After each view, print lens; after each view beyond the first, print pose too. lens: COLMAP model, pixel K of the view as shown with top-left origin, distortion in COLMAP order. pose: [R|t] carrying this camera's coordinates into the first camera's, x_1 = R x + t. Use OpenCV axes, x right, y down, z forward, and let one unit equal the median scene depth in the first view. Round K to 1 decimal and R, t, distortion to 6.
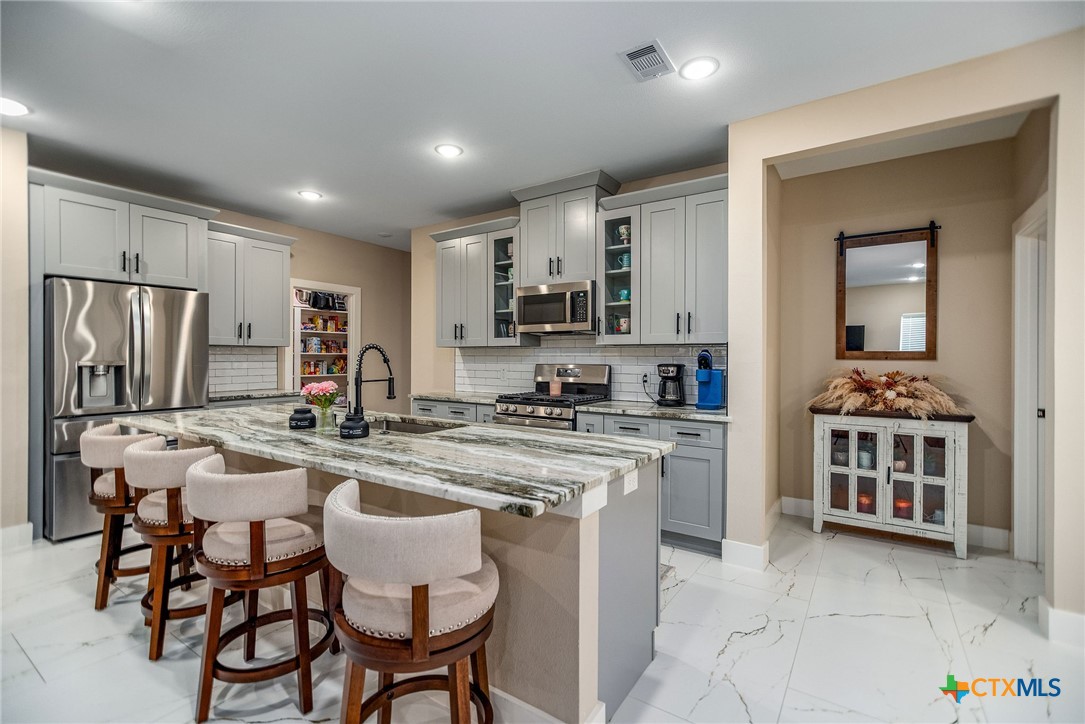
lens RADIAL K [[480.8, 0, 542.5], [0, 480.8, 362.0], [0, 0, 1]] dist [0.000336, 0.000244]
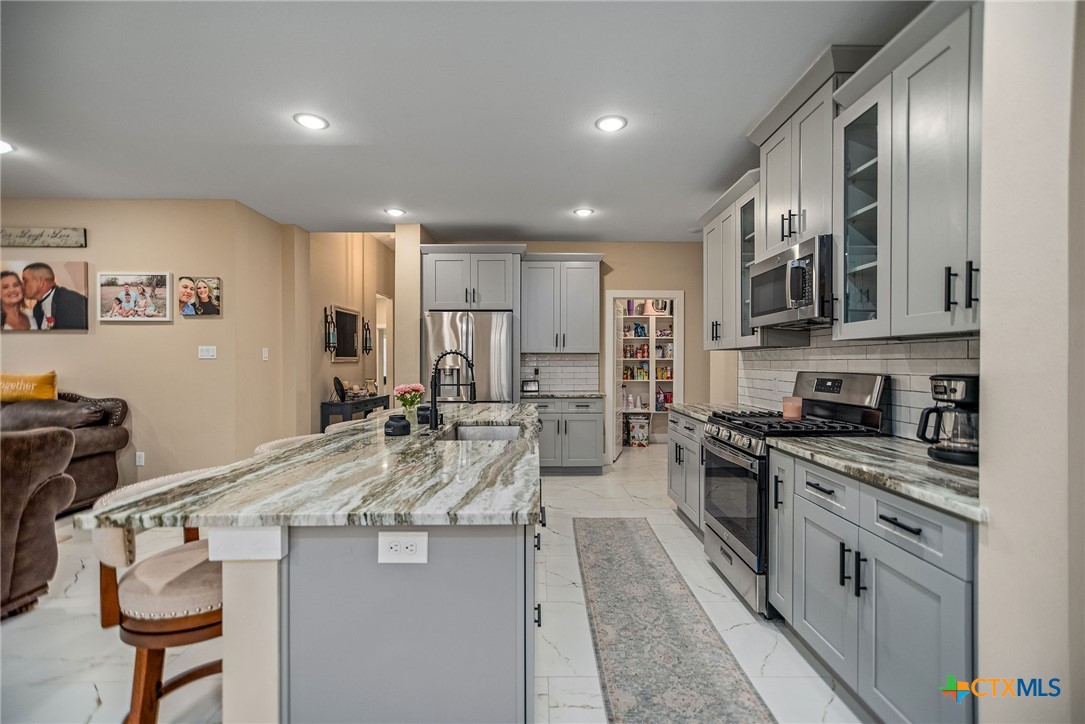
lens RADIAL K [[480.8, 0, 542.5], [0, 480.8, 362.0], [0, 0, 1]] dist [0.000336, 0.000244]
pose [[0.564796, -0.003754, -0.825222, 0.404772], [-0.005345, 0.999952, -0.008207, -0.002329], [0.825213, 0.009046, 0.564749, 0.364647]]
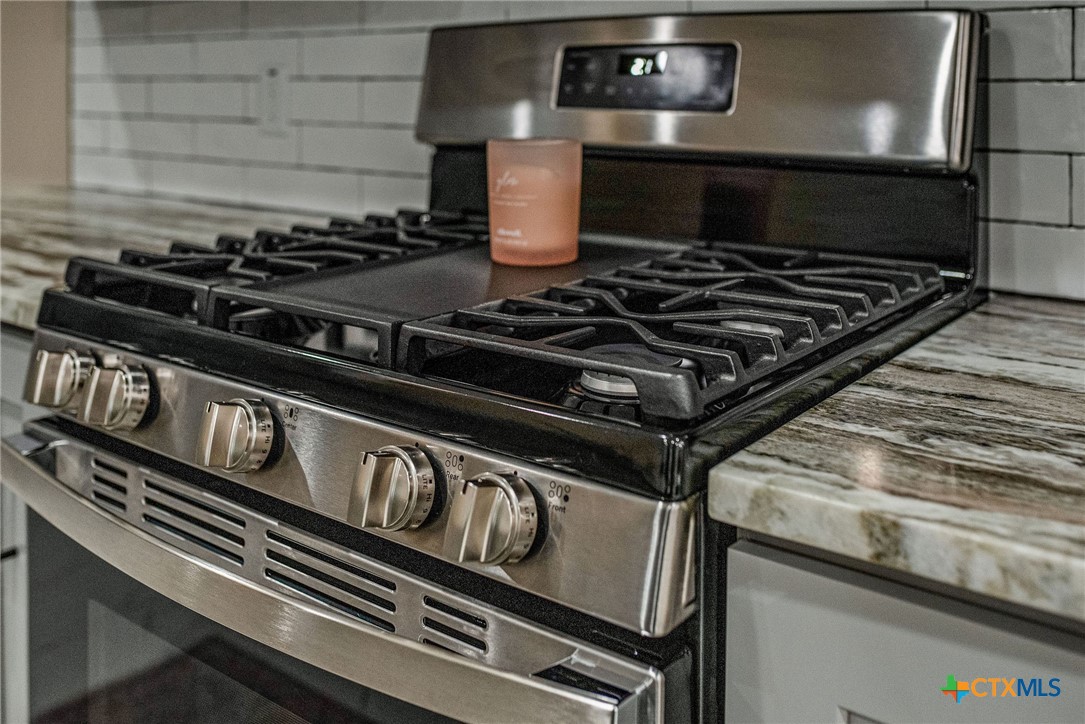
lens RADIAL K [[997.1, 0, 542.5], [0, 997.1, 362.0], [0, 0, 1]] dist [-0.001954, -0.002465]
pose [[0.998673, 0.009051, -0.050695, 0.045752], [0.004680, 0.964407, 0.264381, 0.029167], [0.051284, -0.264267, 0.963085, 0.797552]]
